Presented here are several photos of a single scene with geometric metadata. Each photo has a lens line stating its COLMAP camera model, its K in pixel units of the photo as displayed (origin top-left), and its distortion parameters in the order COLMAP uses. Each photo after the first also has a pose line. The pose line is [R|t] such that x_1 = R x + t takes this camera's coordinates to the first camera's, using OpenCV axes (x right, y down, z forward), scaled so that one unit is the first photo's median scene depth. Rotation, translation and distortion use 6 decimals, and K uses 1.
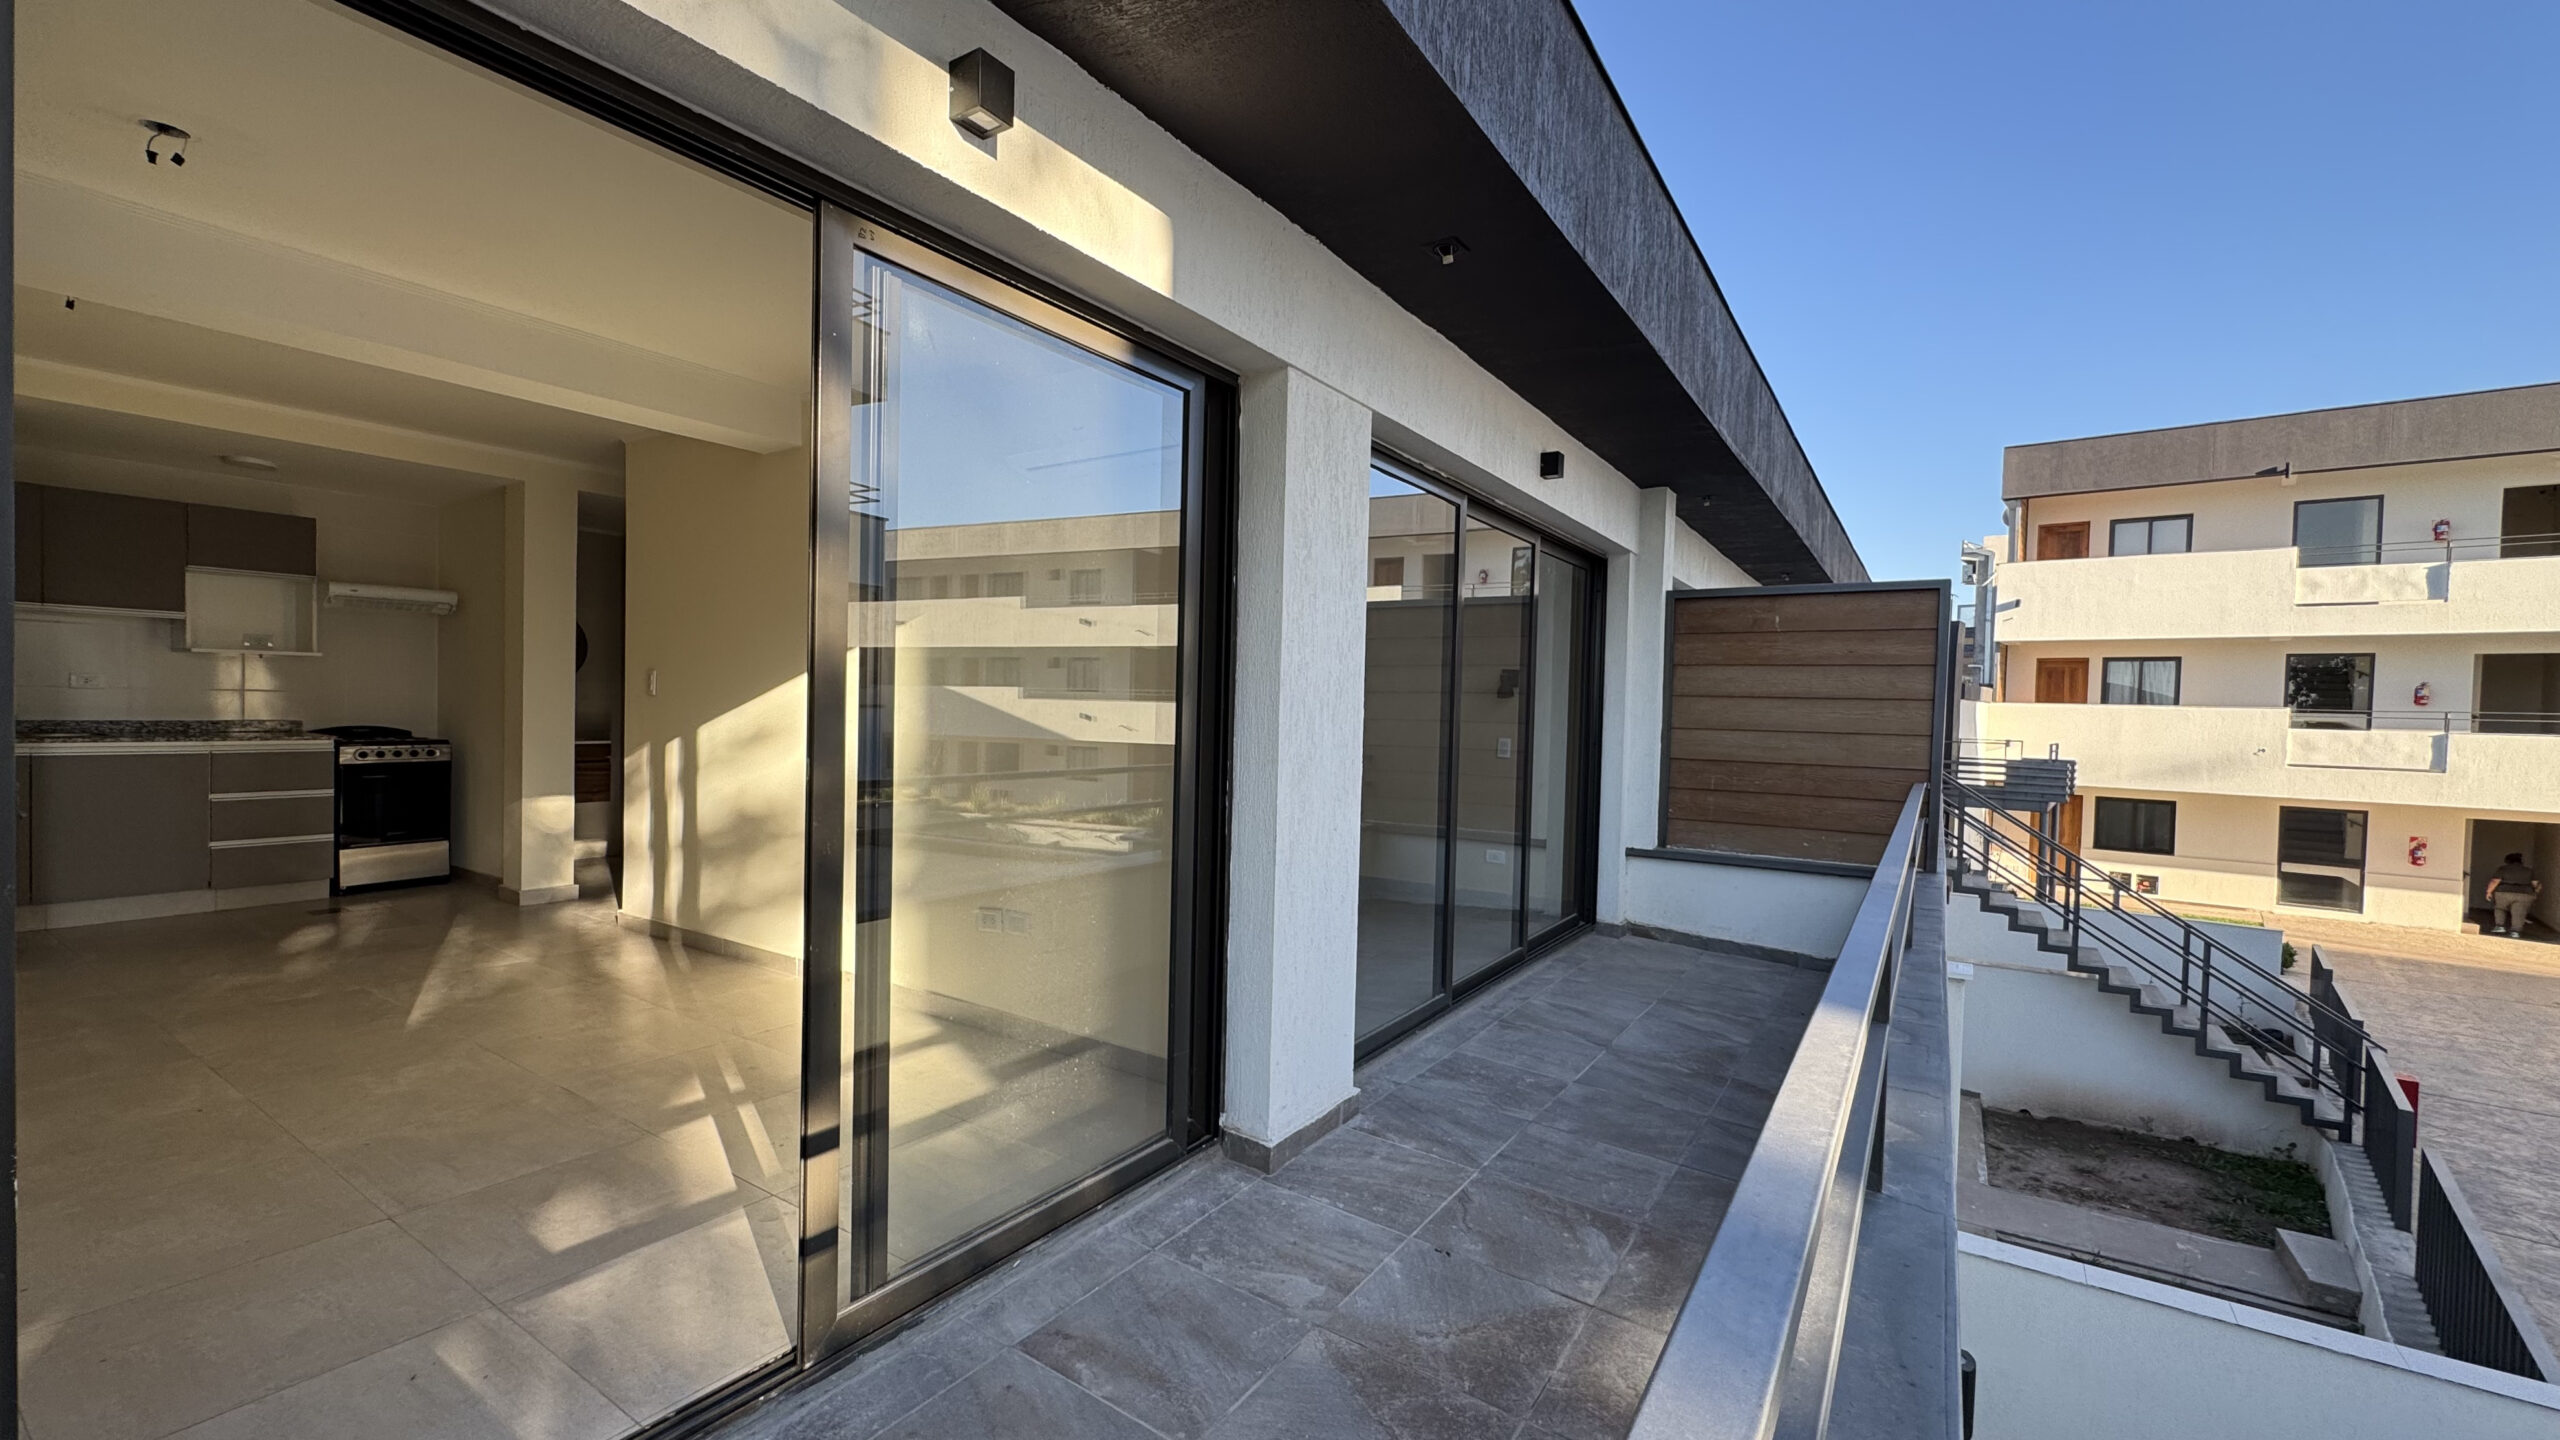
lens RADIAL K [[1046.0, 0, 1264.9], [0, 1046.0, 728.3], [0, 0, 1]] dist [-0.003465, -0.000348]
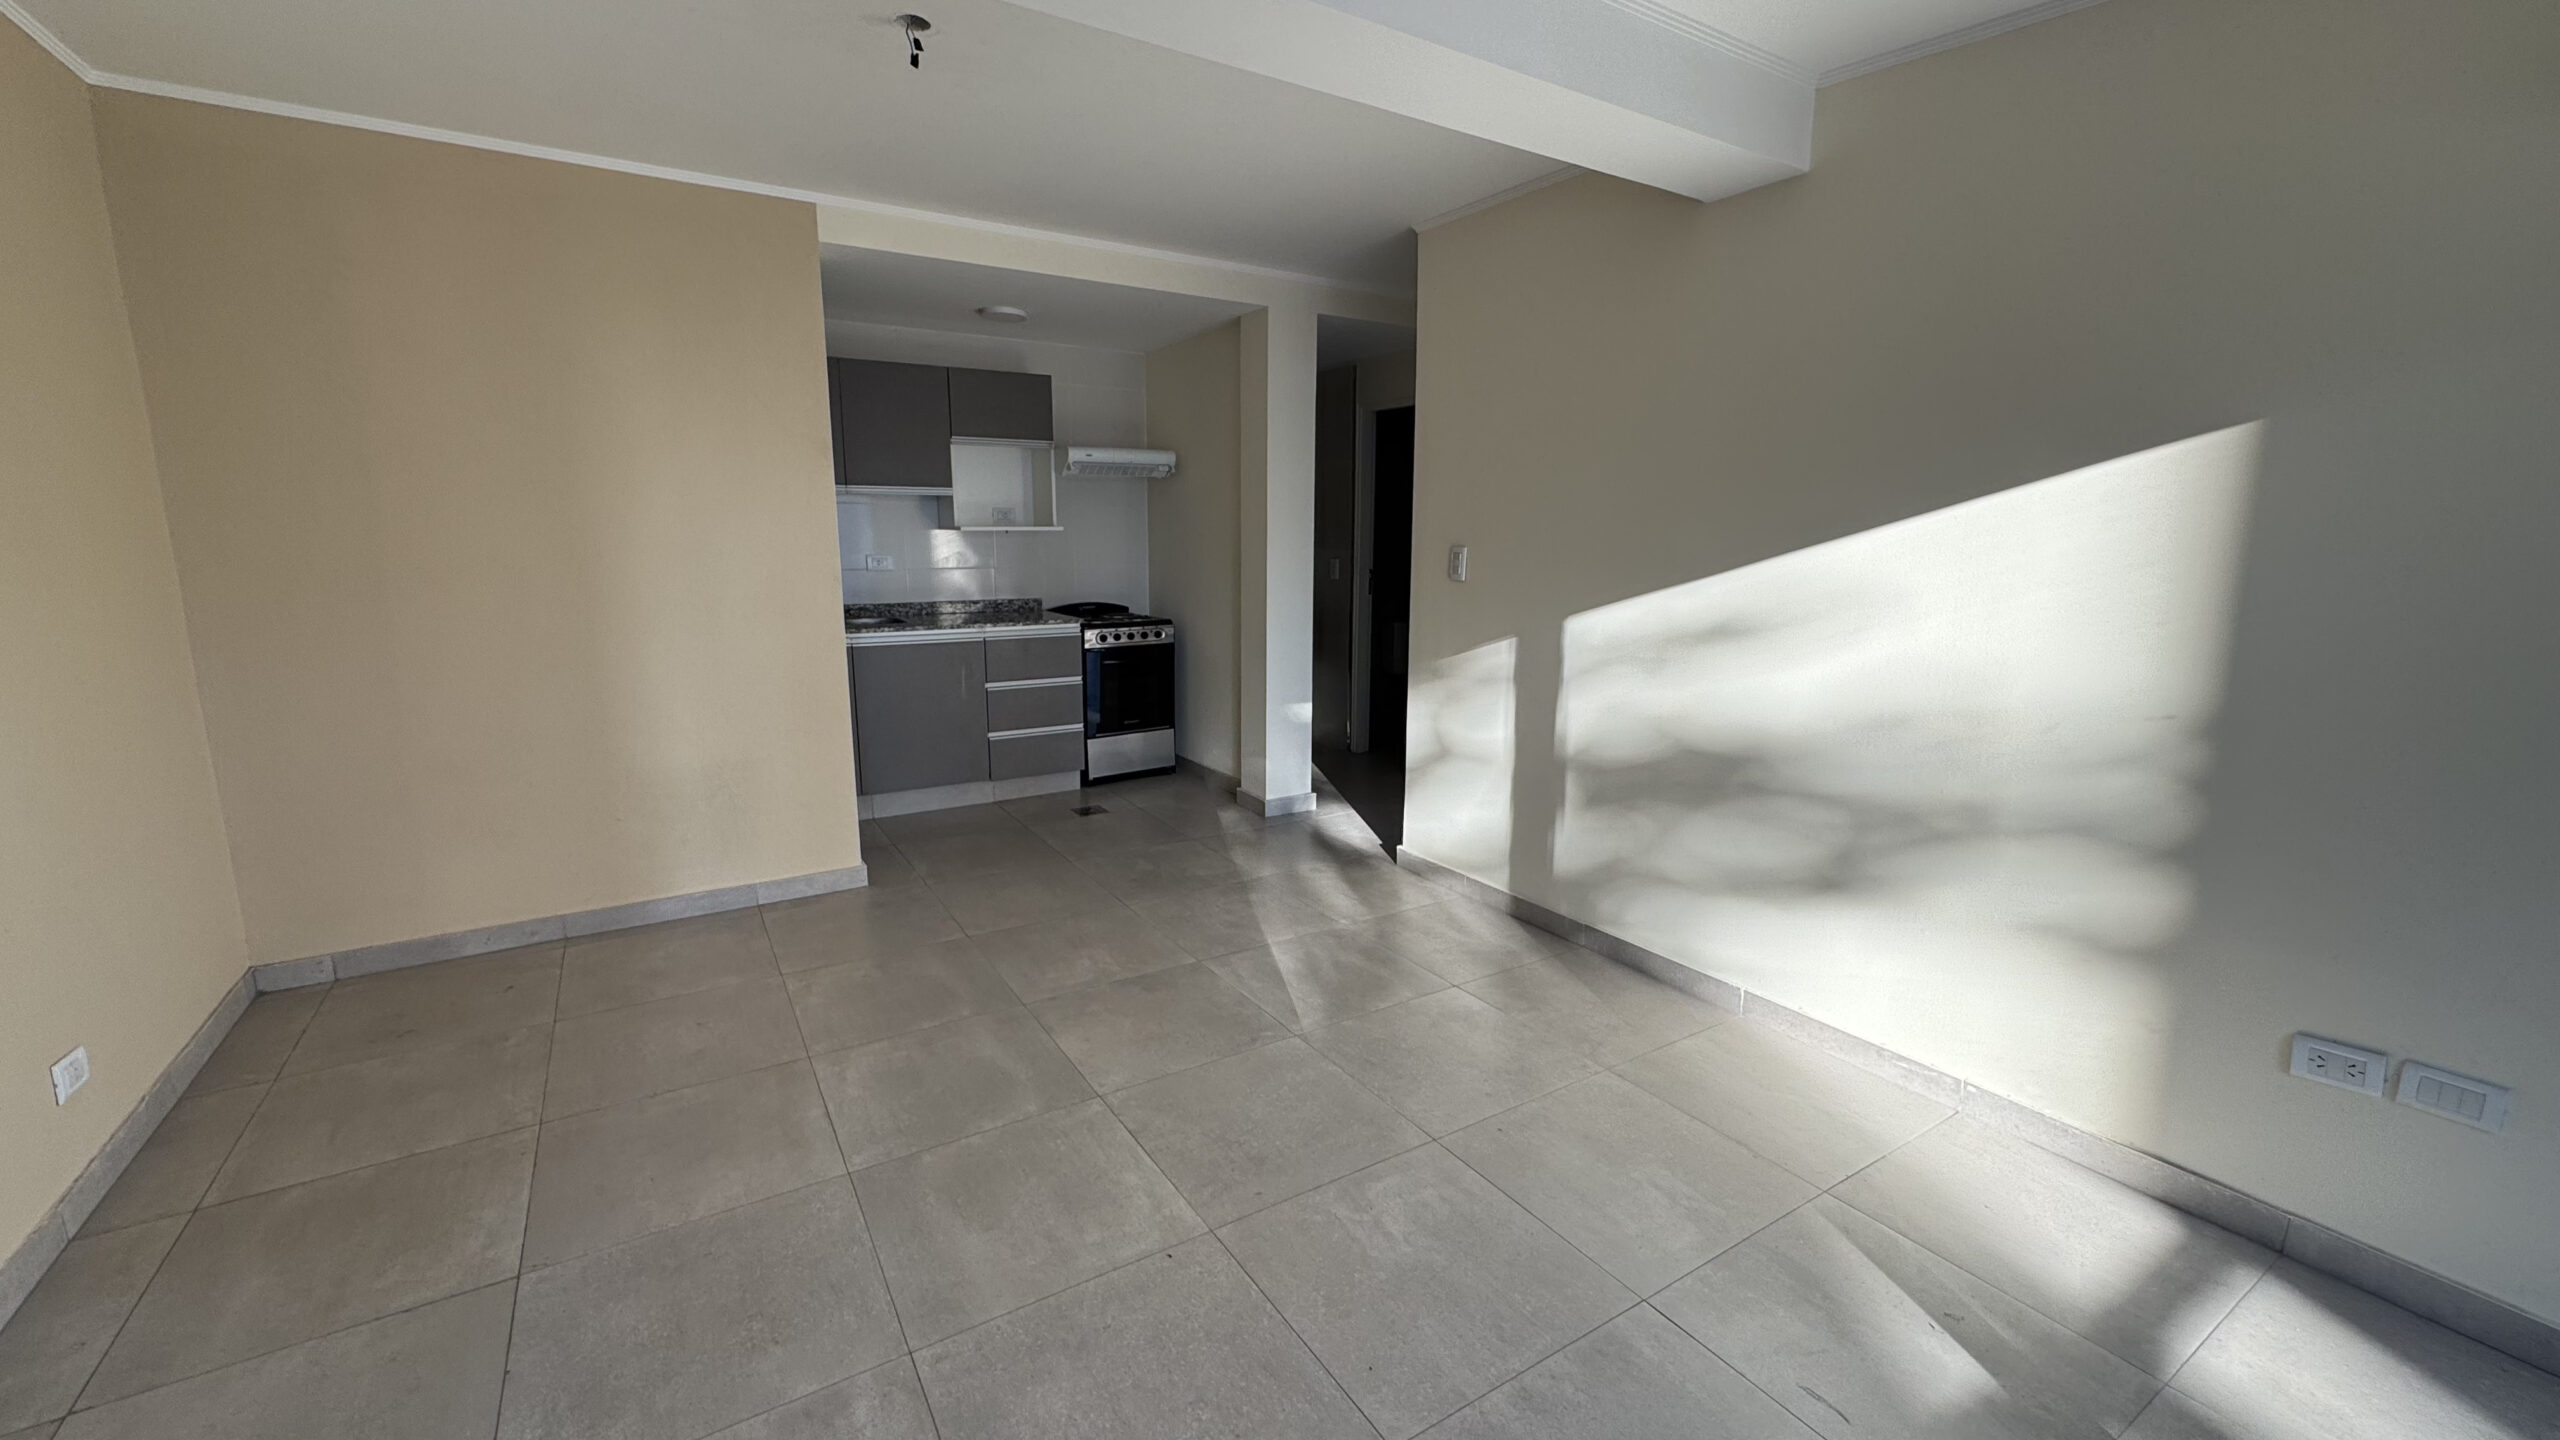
lens RADIAL K [[1025.0, 0, 1281.1], [0, 1025.0, 712.9], [0, 0, 1]] dist [-0.002322, 0.000035]
pose [[0.913566, 0.050459, -0.403548, -0.358166], [0.009917, 0.989214, 0.146138, -0.040337], [0.406569, -0.137509, 0.903212, 0.241624]]
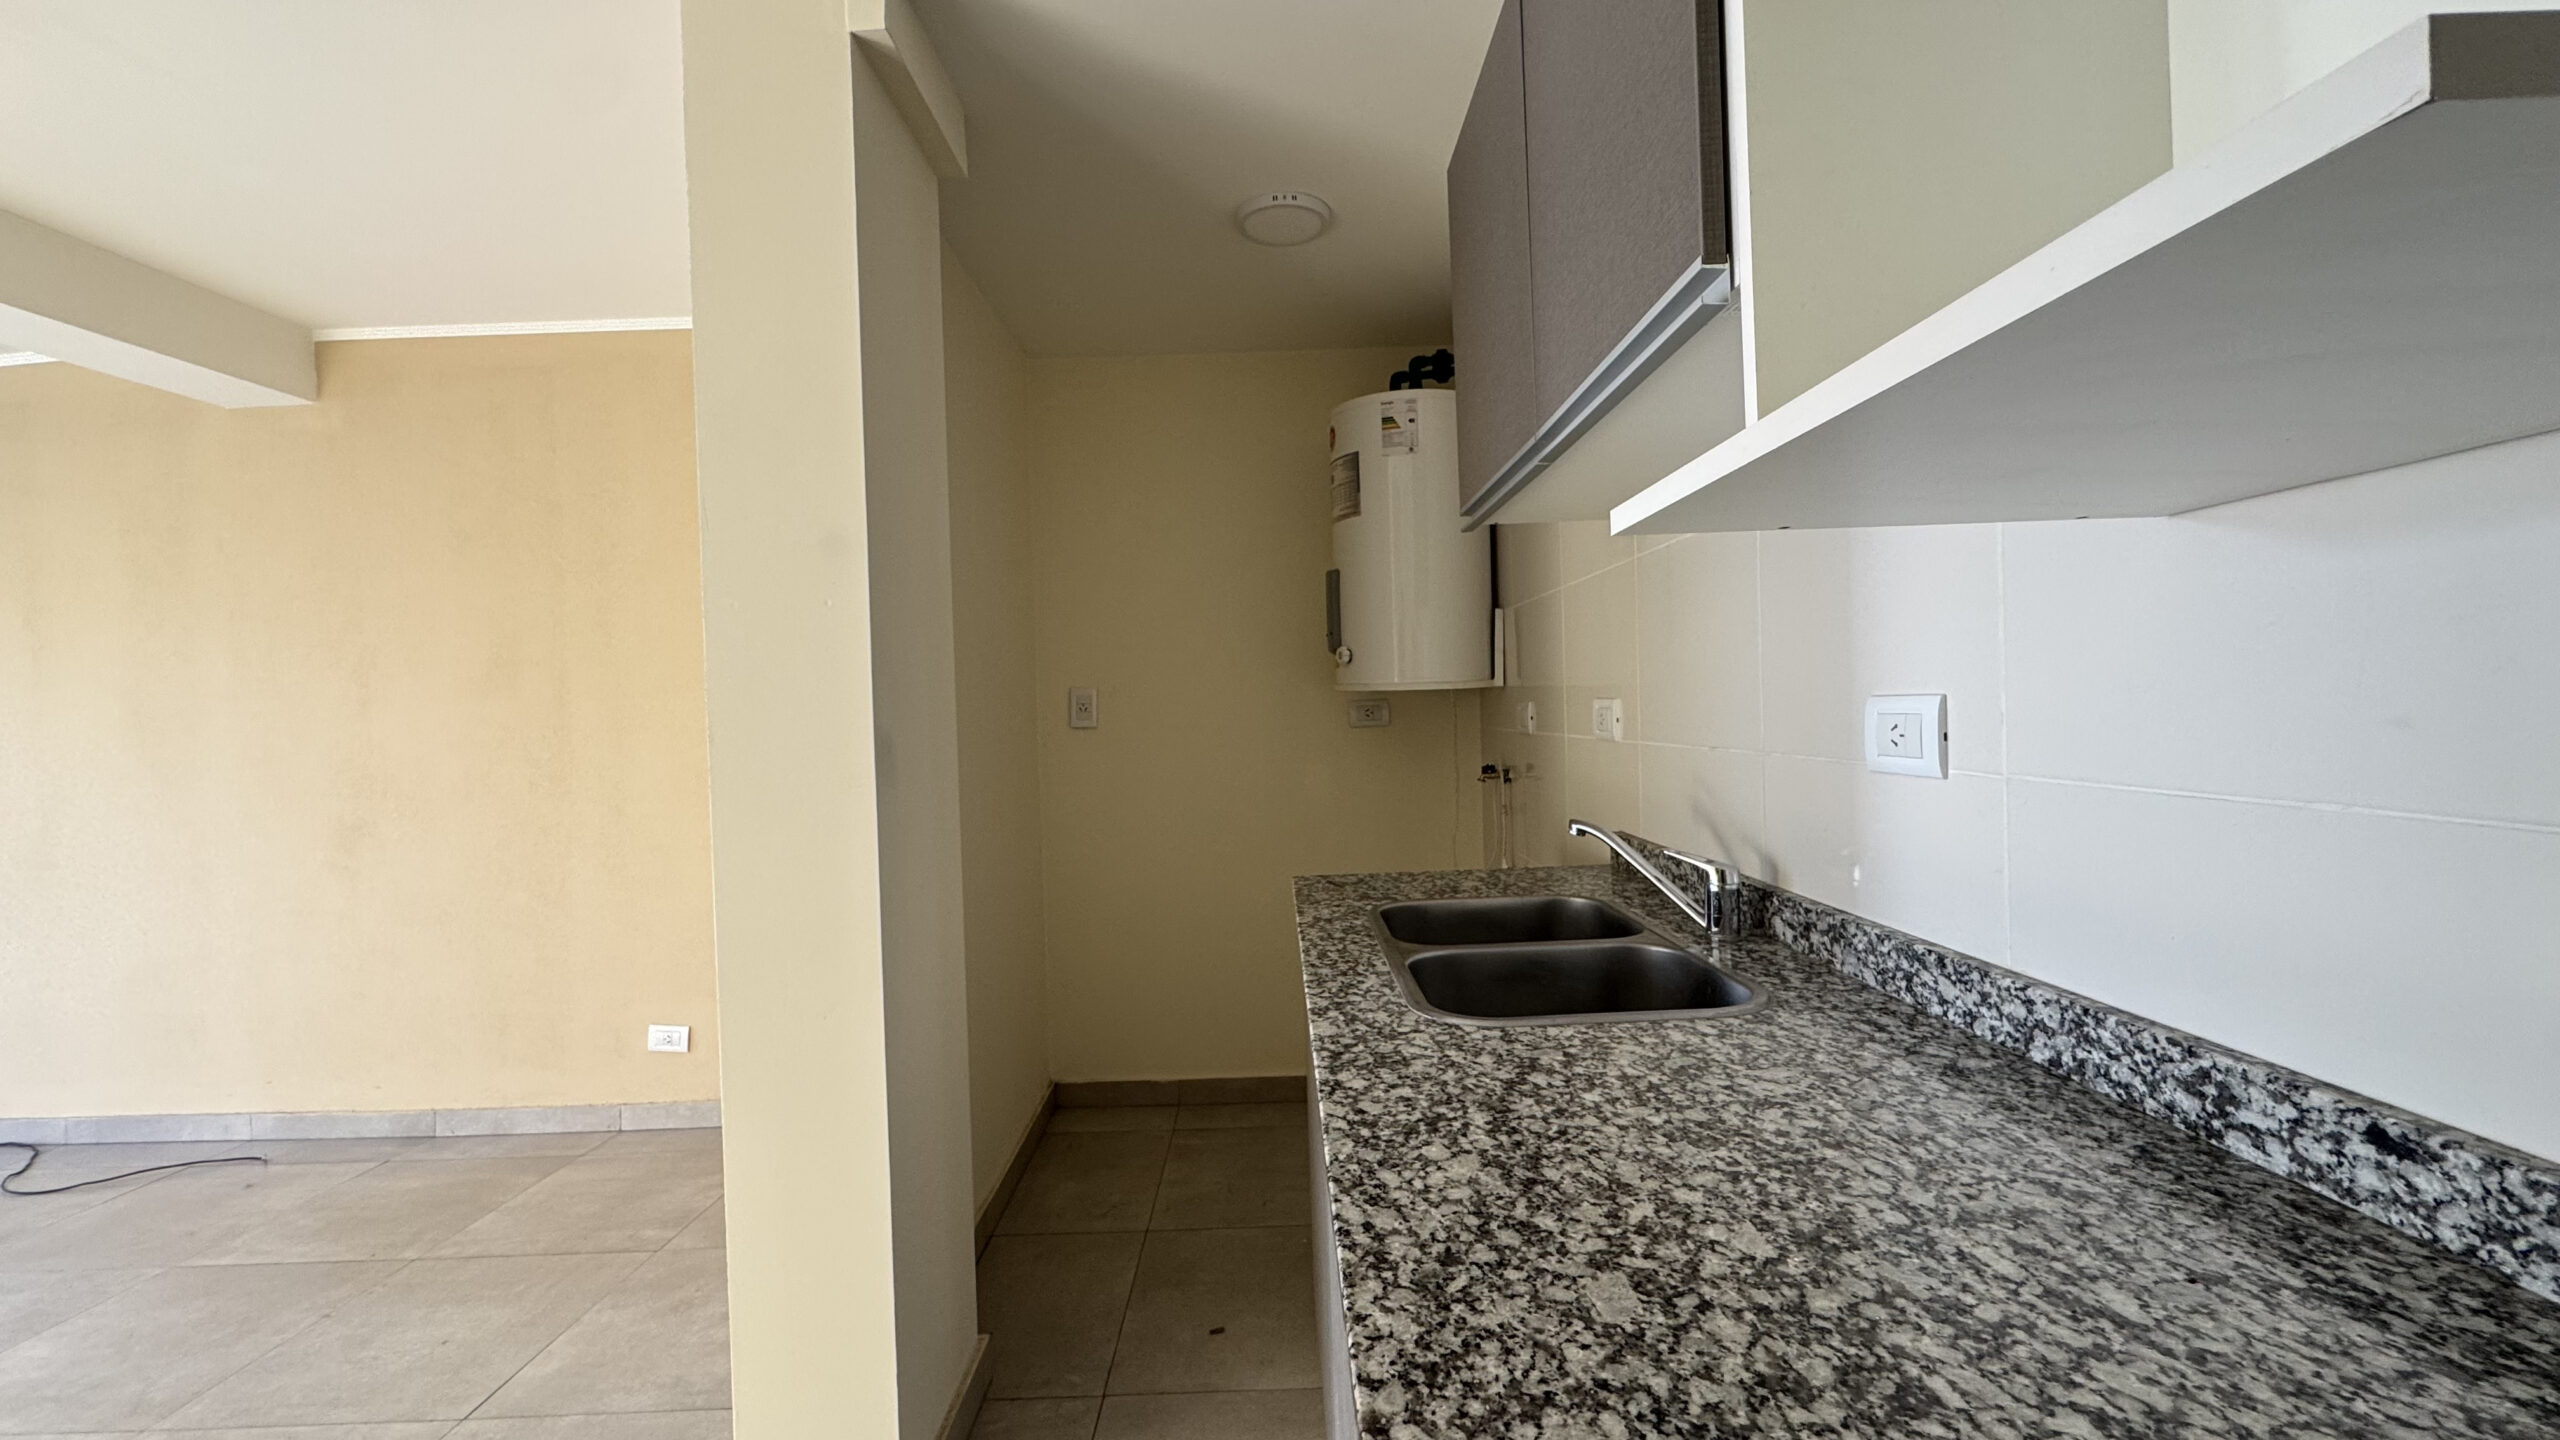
lens RADIAL K [[1025.0, 0, 1281.1], [0, 1025.0, 712.9], [0, 0, 1]] dist [-0.002322, 0.000035]
pose [[-0.832946, 0.002302, -0.553349, -0.853669], [-0.003086, 0.999956, 0.008806, -0.047205], [0.553345, 0.009042, -0.832903, 1.012967]]
